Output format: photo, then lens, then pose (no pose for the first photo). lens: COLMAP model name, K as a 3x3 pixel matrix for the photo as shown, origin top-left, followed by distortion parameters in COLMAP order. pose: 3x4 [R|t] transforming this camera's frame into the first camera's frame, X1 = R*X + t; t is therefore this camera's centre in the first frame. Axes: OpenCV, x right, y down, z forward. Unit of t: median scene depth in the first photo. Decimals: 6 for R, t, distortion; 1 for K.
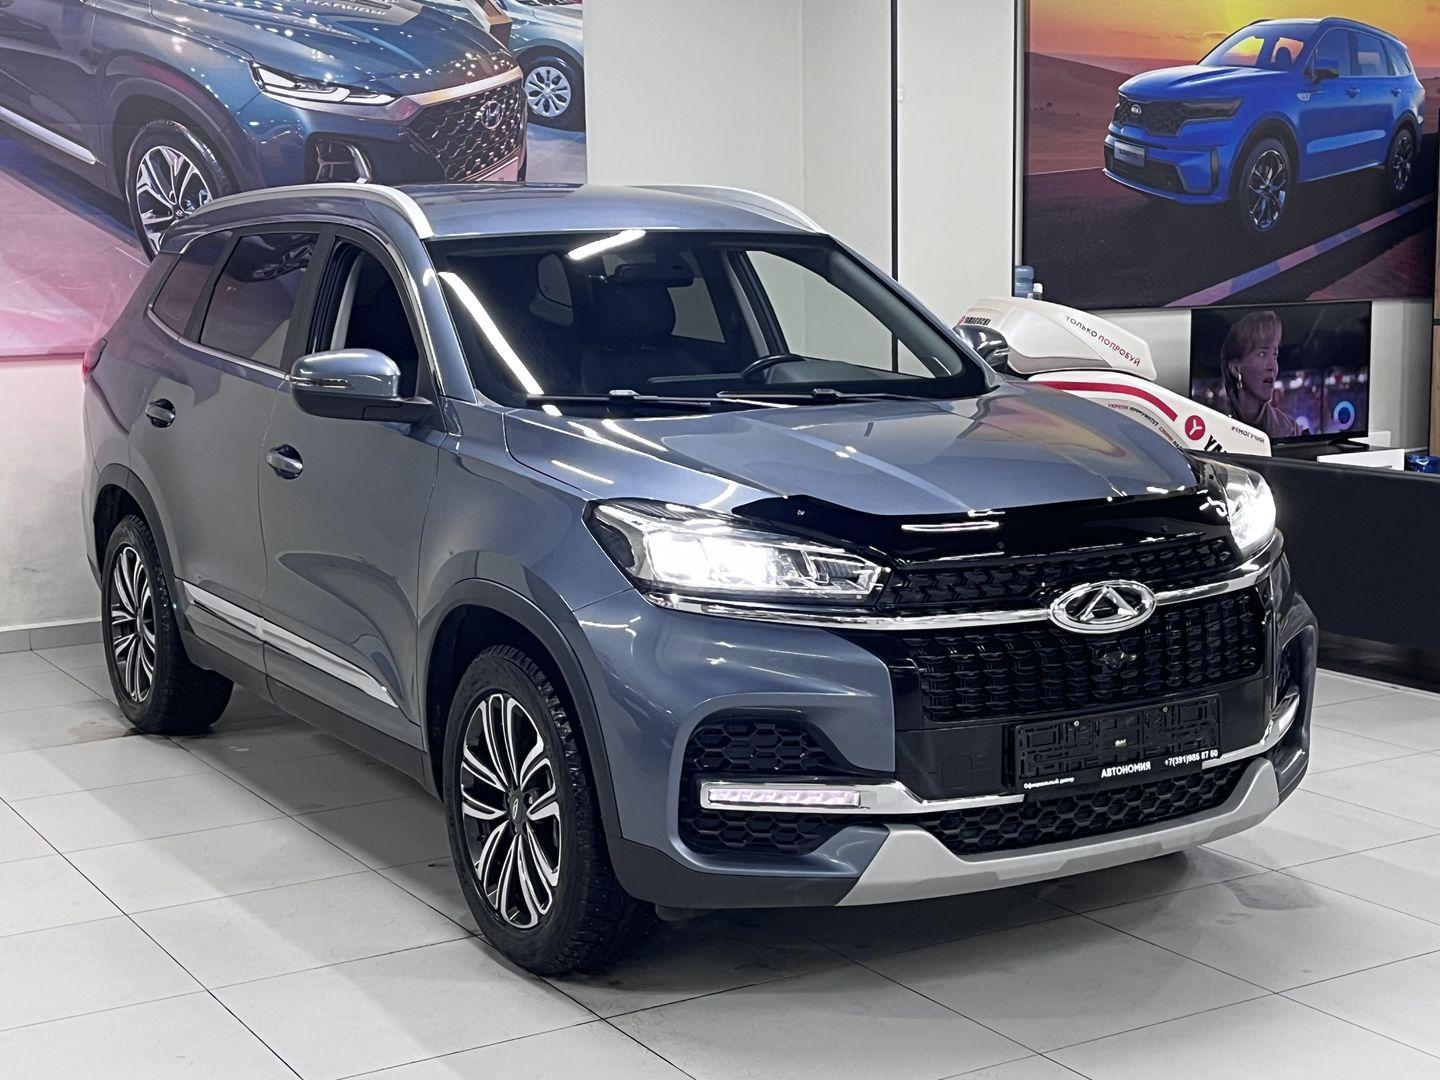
lens RADIAL K [[2120.5, 0, 688.3], [0, 2120.5, 555.1], [0, 0, 1]] dist [0.153018, -0.534389]
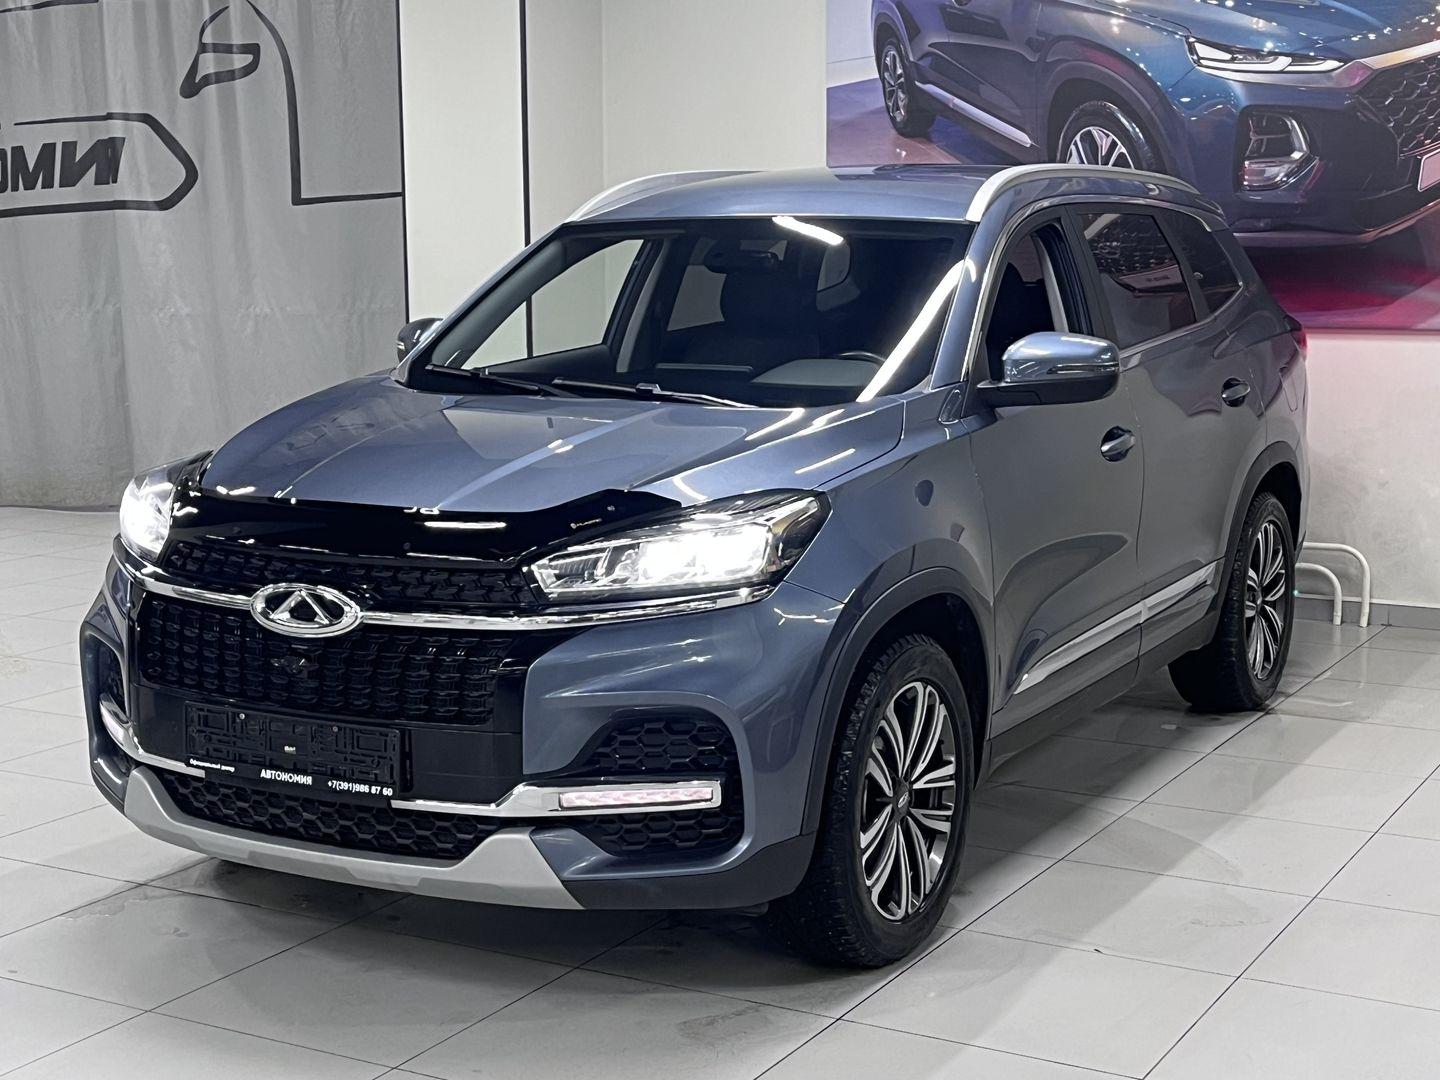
lens RADIAL K [[2123.3, 0, 720.0], [0, 2123.3, 540.0], [0, 0, 1]] dist [0.140319, -0.397989]
pose [[0.503070, 0.139430, -0.852924, 0.947865], [-0.130331, 0.987853, 0.084616, -0.097688], [0.854362, 0.068595, 0.515132, 0.551939]]
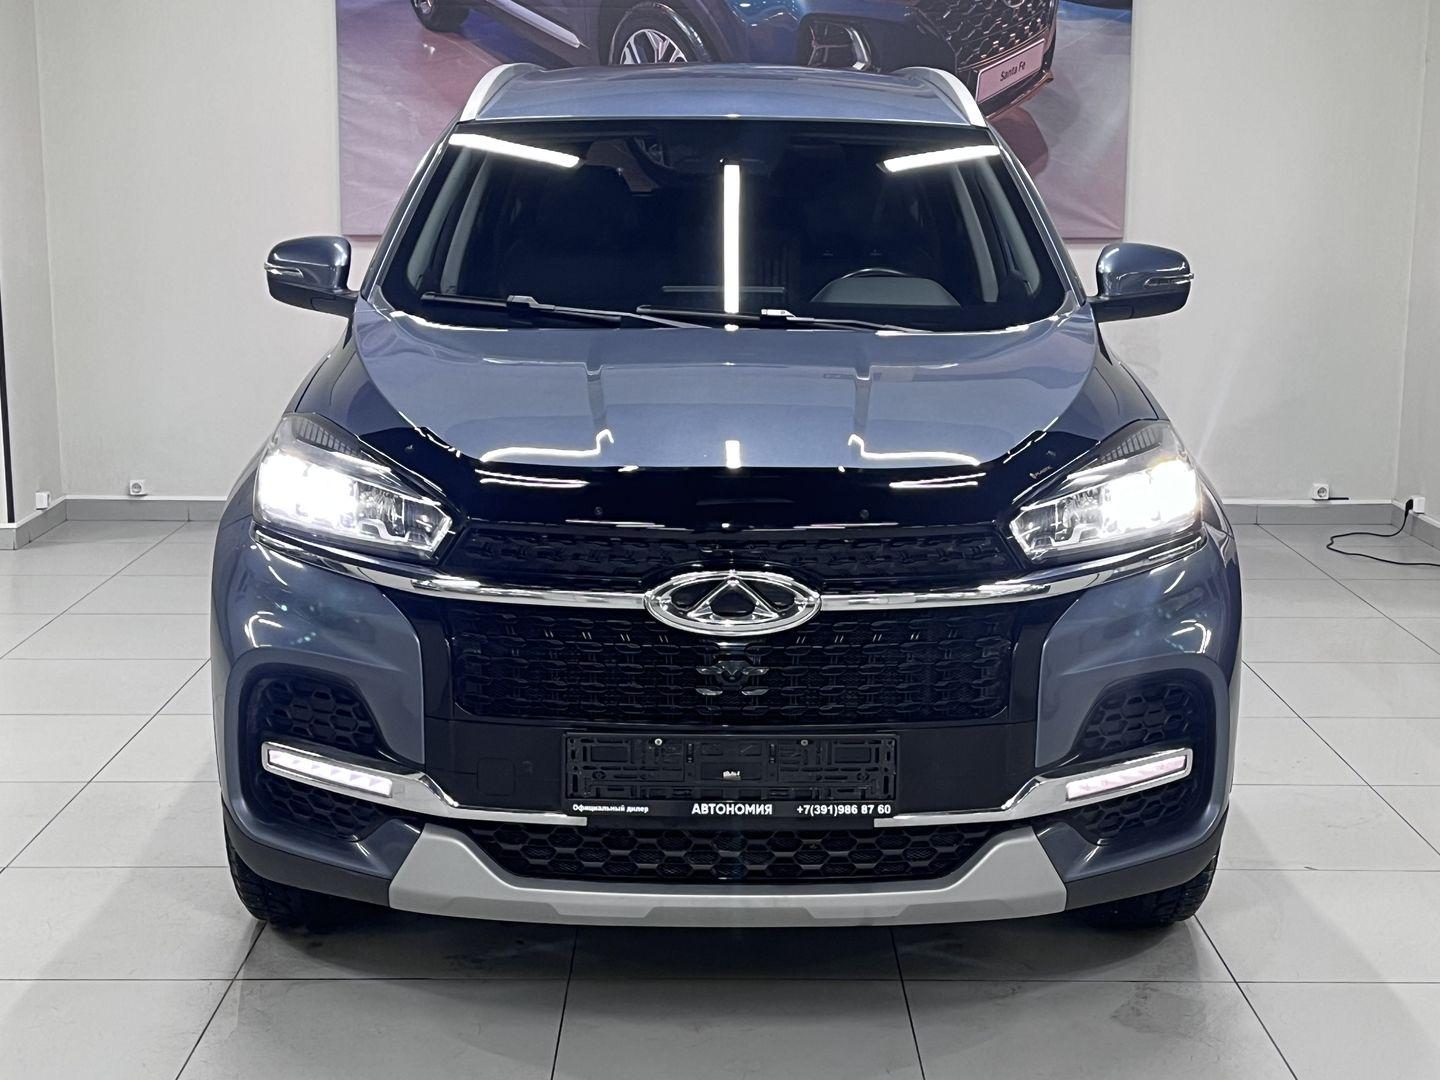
lens RADIAL K [[2123.3, 0, 720.0], [0, 2123.3, 540.0], [0, 0, 1]] dist [0.140319, -0.397989]
pose [[0.865726, 0.114852, -0.487162, 0.484839], [-0.093833, 0.993302, 0.067430, -0.044268], [0.491644, -0.012664, 0.870704, 0.257576]]
